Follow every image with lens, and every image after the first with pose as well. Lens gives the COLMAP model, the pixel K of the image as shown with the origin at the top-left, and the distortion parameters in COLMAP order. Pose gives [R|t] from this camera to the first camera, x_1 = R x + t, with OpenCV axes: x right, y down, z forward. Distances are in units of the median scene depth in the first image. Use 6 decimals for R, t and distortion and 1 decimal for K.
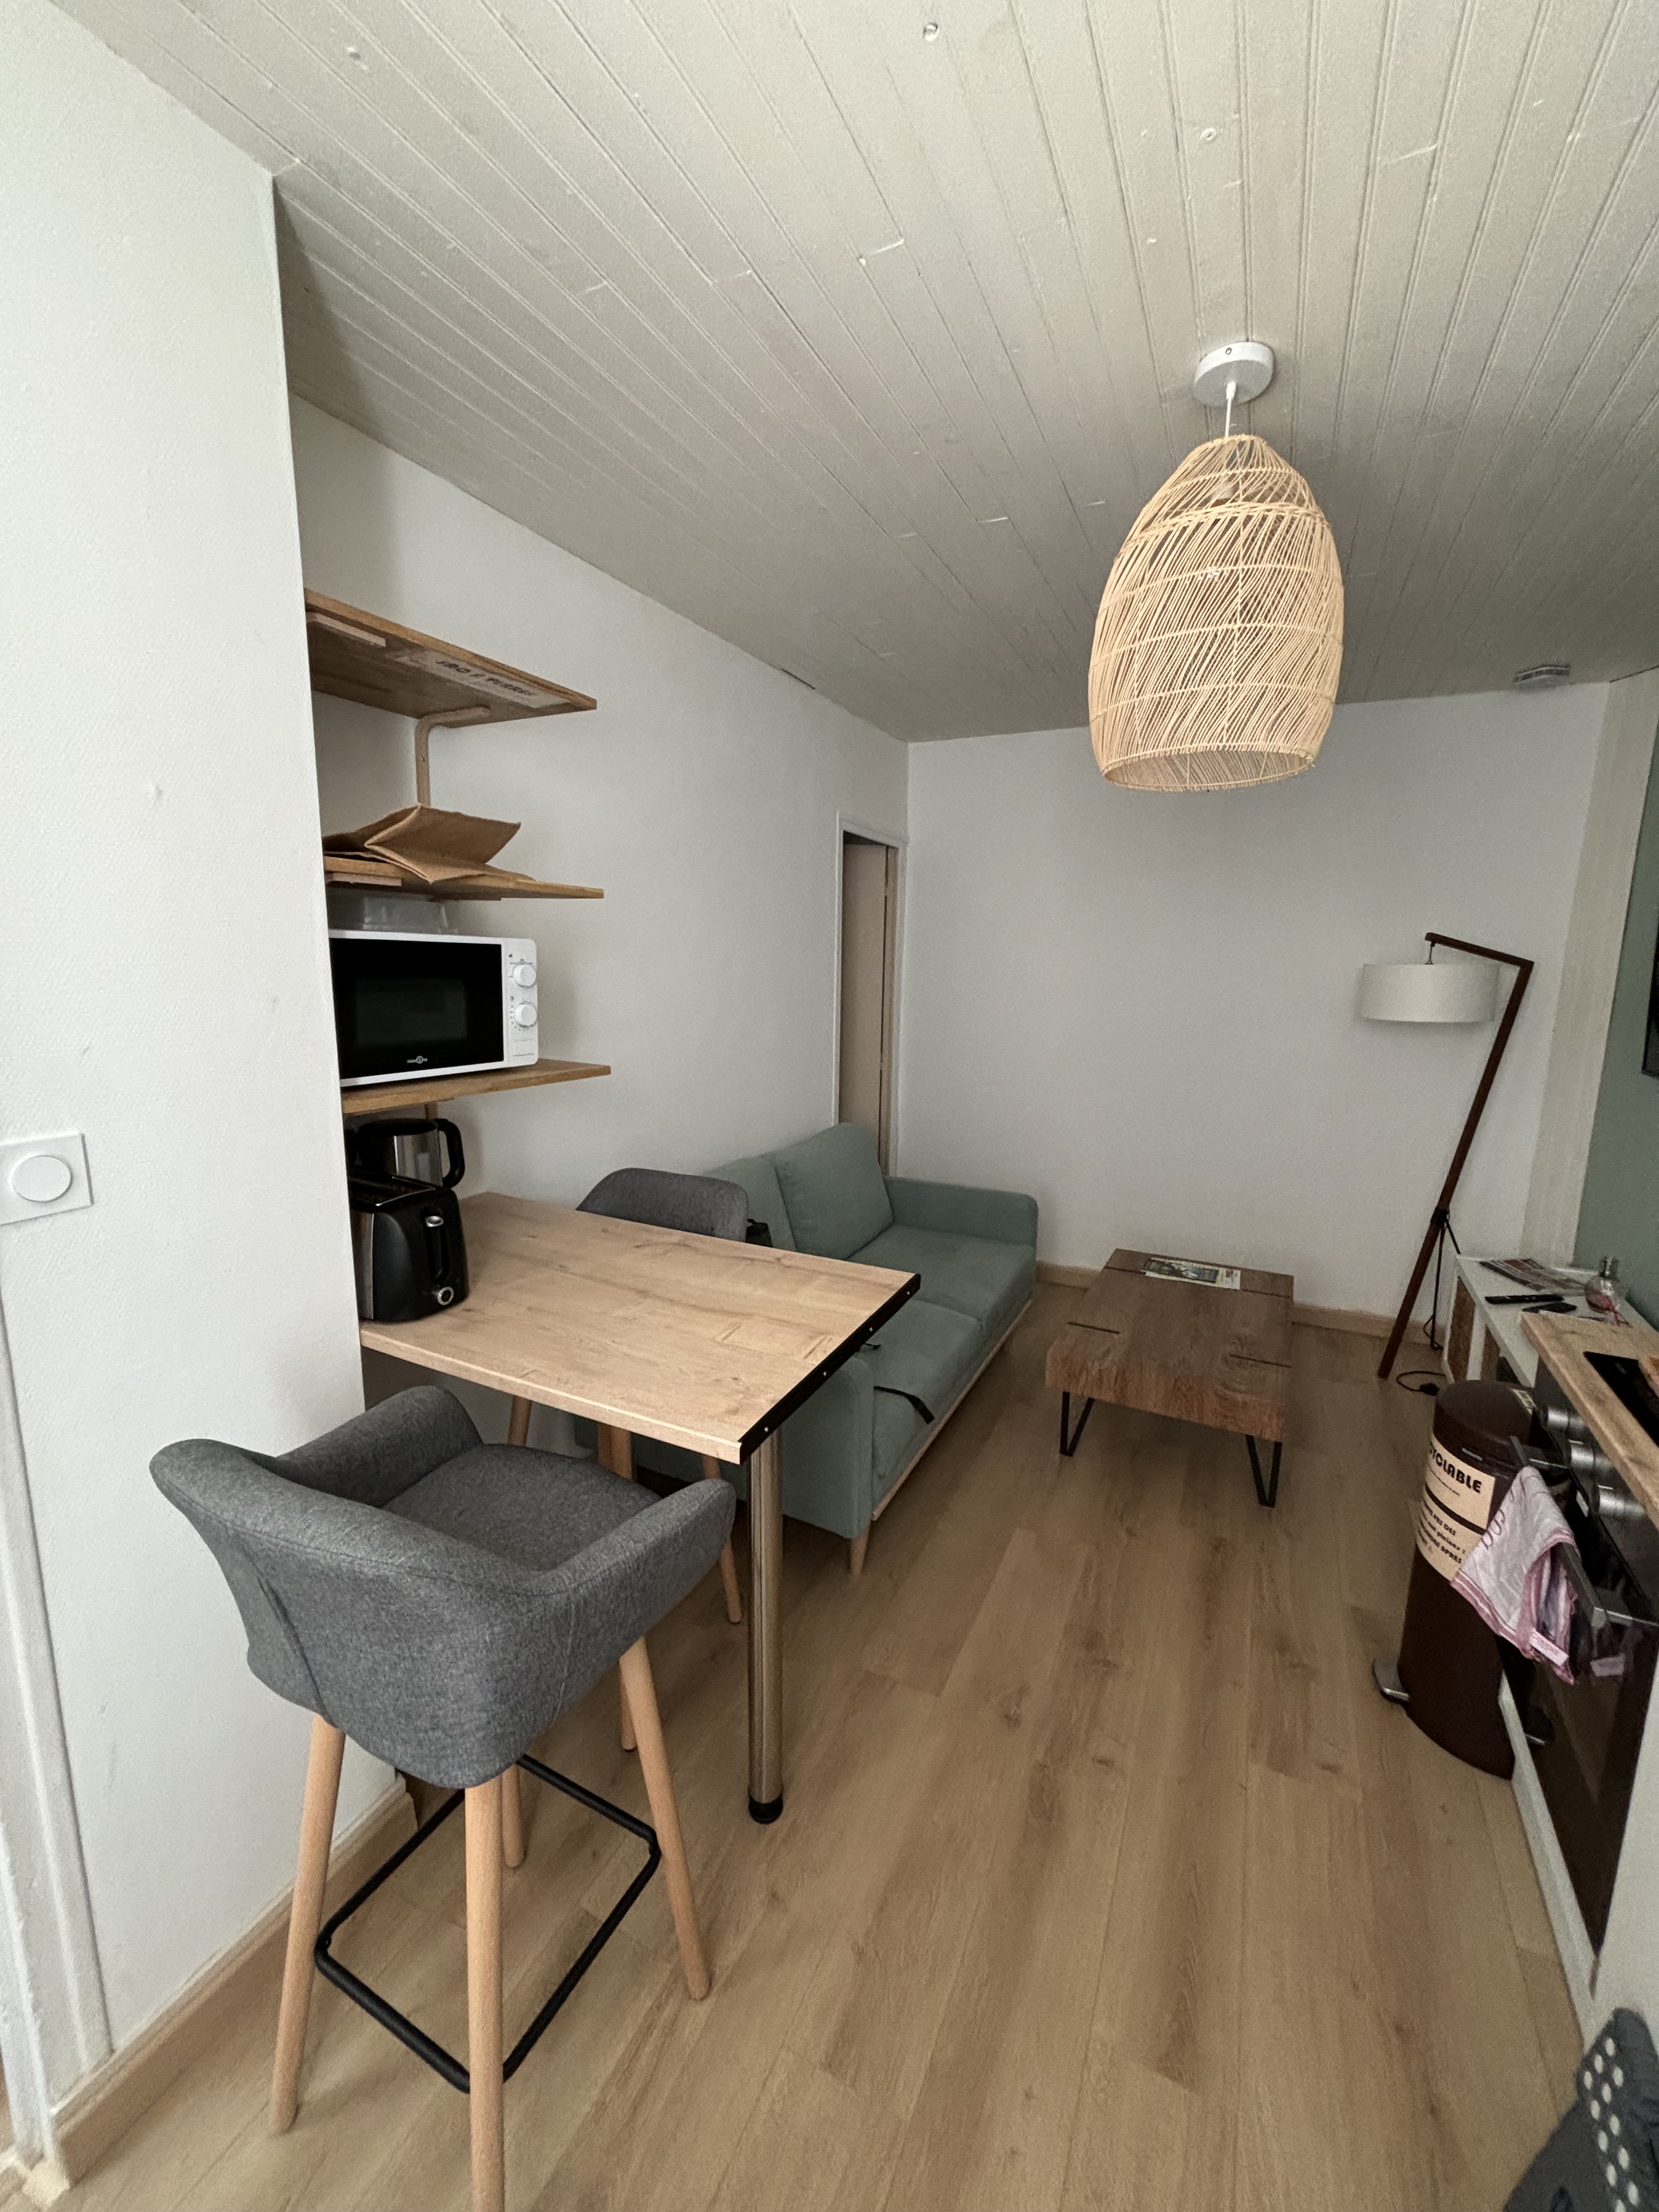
lens RADIAL K [[889.2, 0, 829.9], [0, 889.2, 1103.7], [0, 0, 1]] dist [-0.004391, 0.002045]
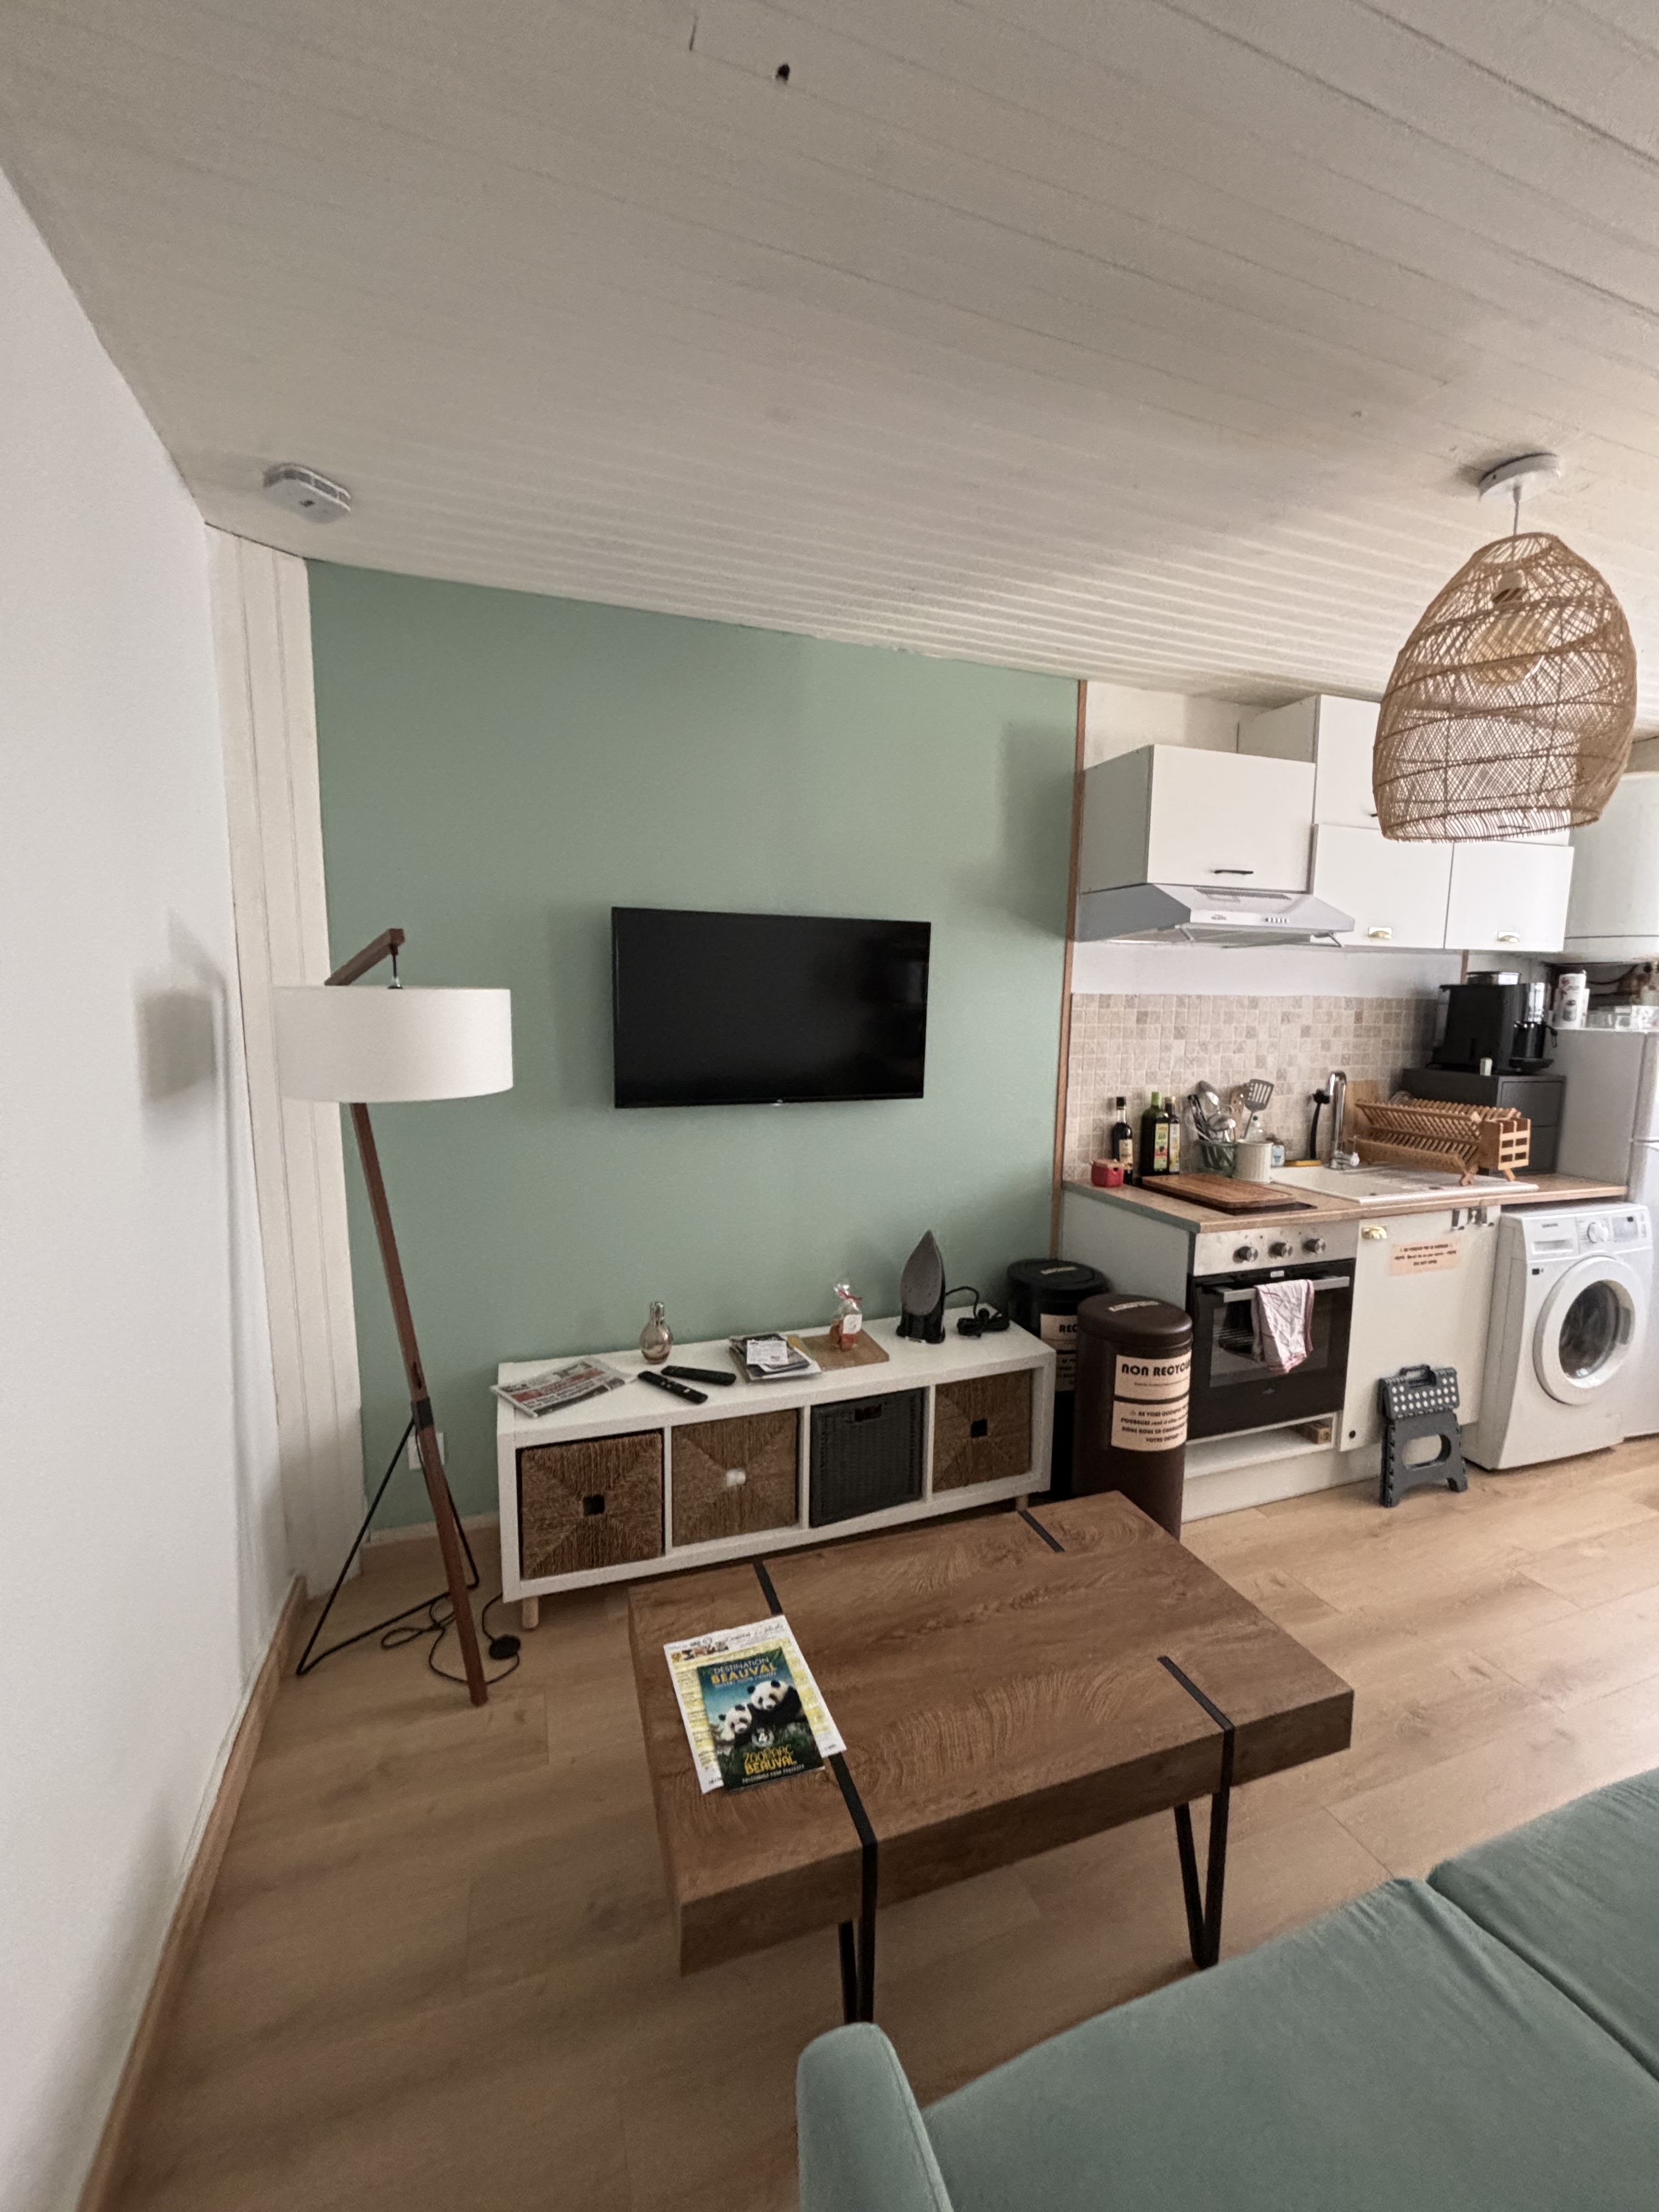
lens RADIAL K [[889.2, 0, 824.8], [0, 889.2, 1106.6], [0, 0, 1]] dist [-0.004391, 0.002045]
pose [[-0.720217, -0.104861, 0.685778, 0.209555], [0.094127, 0.964600, 0.246349, -0.370825], [-0.687334, 0.241975, -0.684851, 2.290885]]
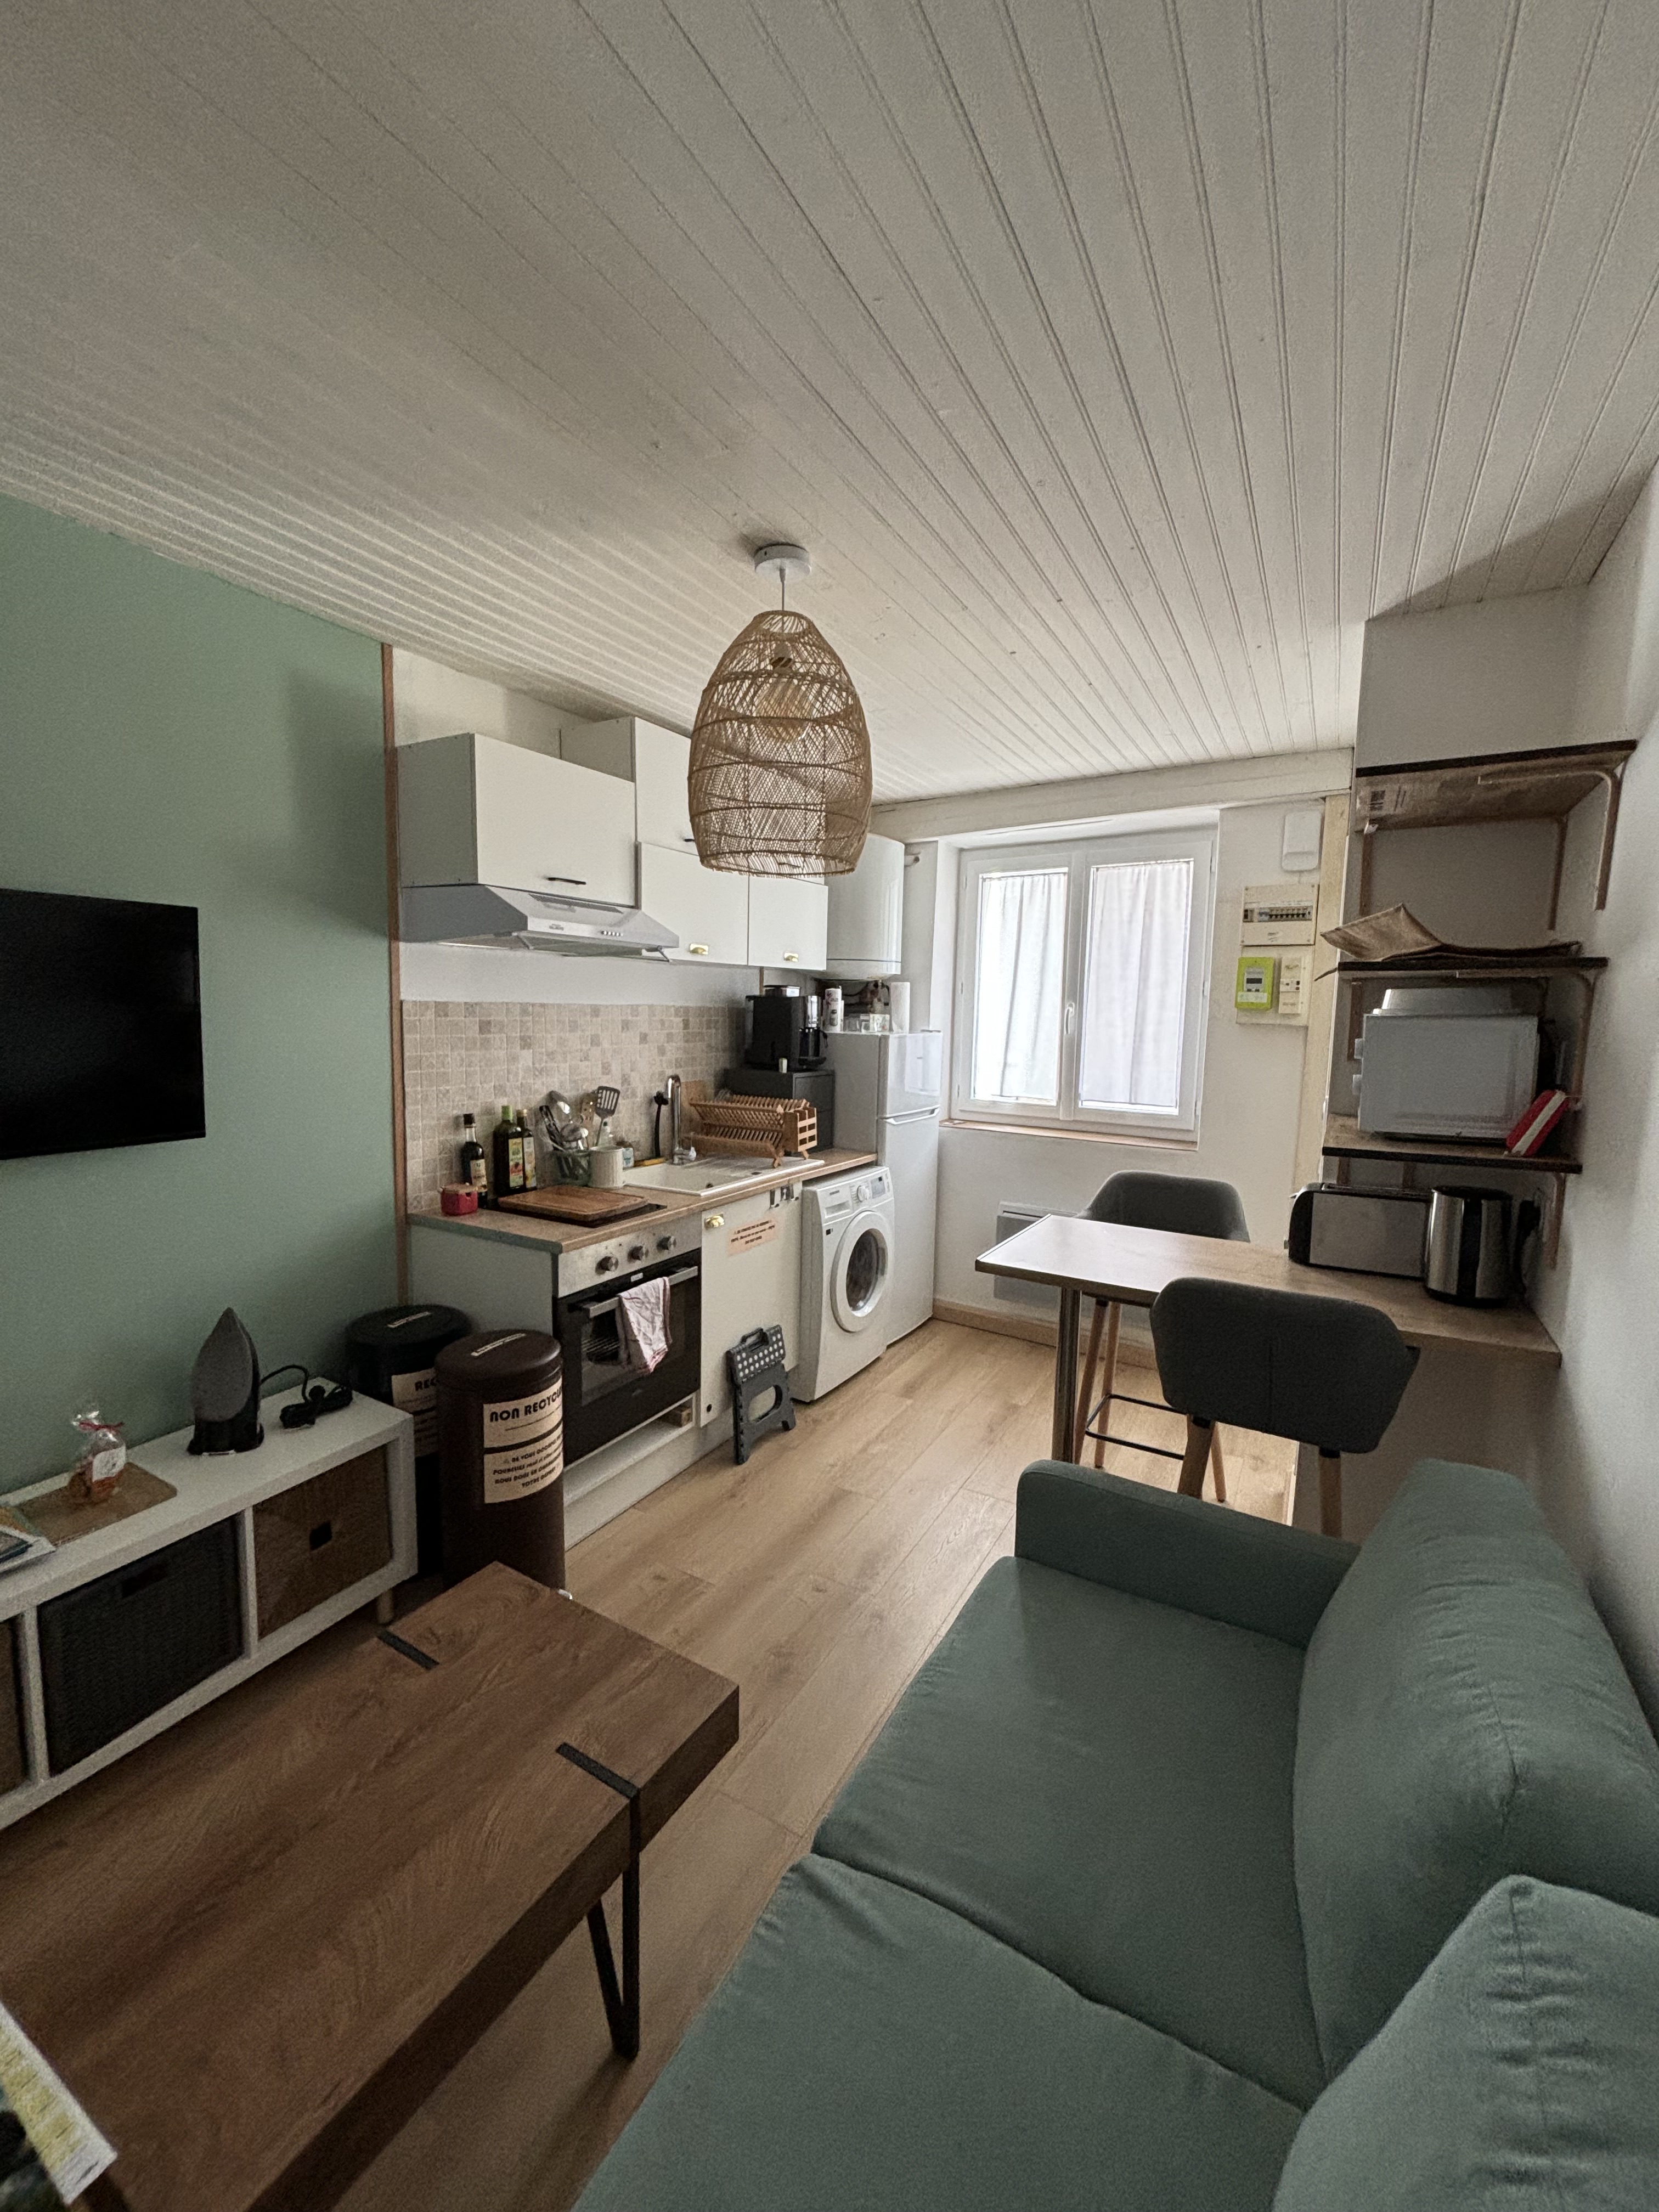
lens RADIAL K [[889.2, 0, 836.0], [0, 889.2, 1101.6], [0, 0, 1]] dist [-0.004391, 0.002045]
pose [[-0.998033, -0.040051, 0.048226, 0.252370], [-0.025430, 0.961814, 0.272519, -0.379098], [-0.057299, 0.270756, -0.960941, 2.183393]]
